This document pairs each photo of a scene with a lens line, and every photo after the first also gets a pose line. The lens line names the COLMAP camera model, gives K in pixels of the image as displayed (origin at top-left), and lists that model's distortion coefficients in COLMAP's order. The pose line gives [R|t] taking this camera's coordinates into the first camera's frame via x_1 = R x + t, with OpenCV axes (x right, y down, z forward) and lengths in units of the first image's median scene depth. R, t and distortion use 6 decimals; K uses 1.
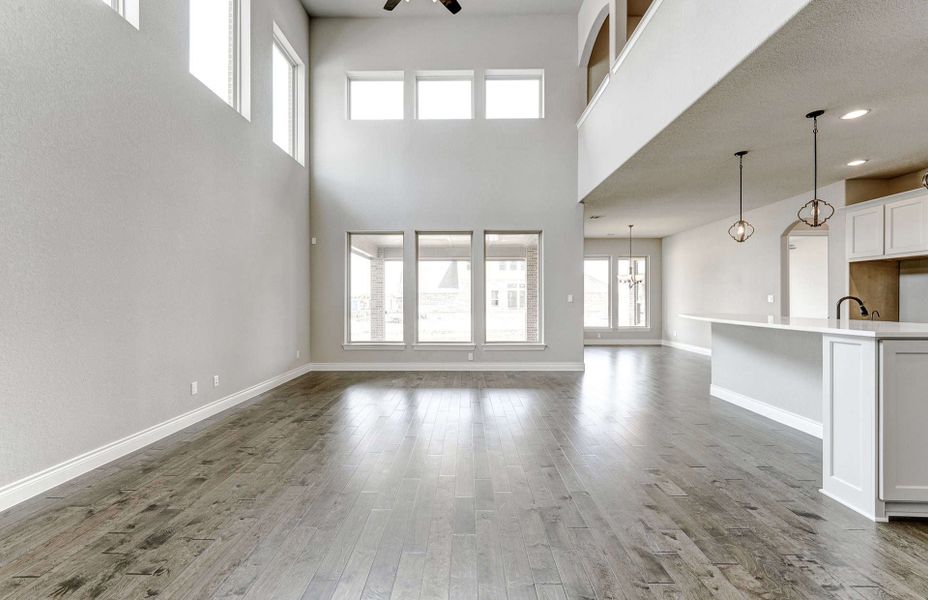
lens RADIAL K [[376.1, 0, 464.7], [0, 376.1, 300.8], [0, 0, 1]] dist [0.001652, -0.001561]
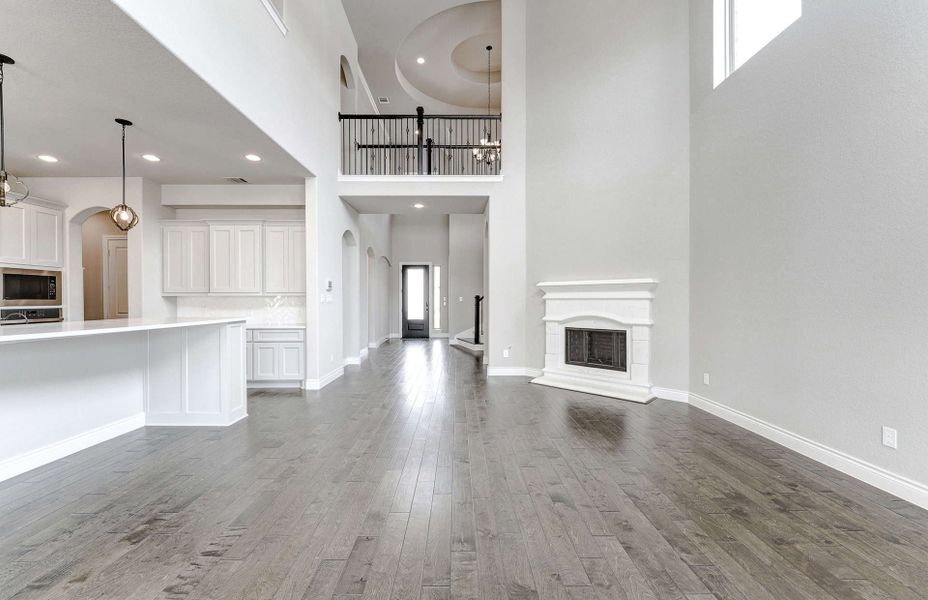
lens RADIAL K [[376.1, 0, 458.8], [0, 376.1, 299.8], [0, 0, 1]] dist [0.001652, -0.001561]
pose [[-0.999978, 0.004071, -0.005184, 0.010331], [0.004062, 0.999990, 0.001732, -0.004476], [0.005191, 0.001711, -0.999985, 1.888013]]
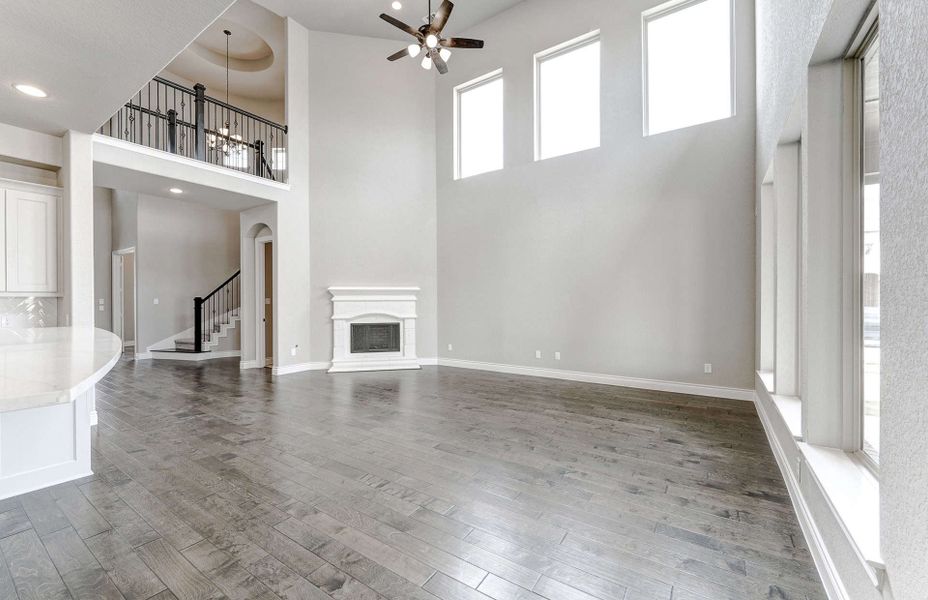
lens RADIAL K [[376.1, 0, 461.4], [0, 376.1, 301.2], [0, 0, 1]] dist [0.001652, -0.001561]
pose [[-0.561001, 0.005924, -0.827794, 0.933123], [0.005330, 0.999980, 0.003544, -0.006338], [0.827798, -0.002424, -0.561021, 1.895438]]
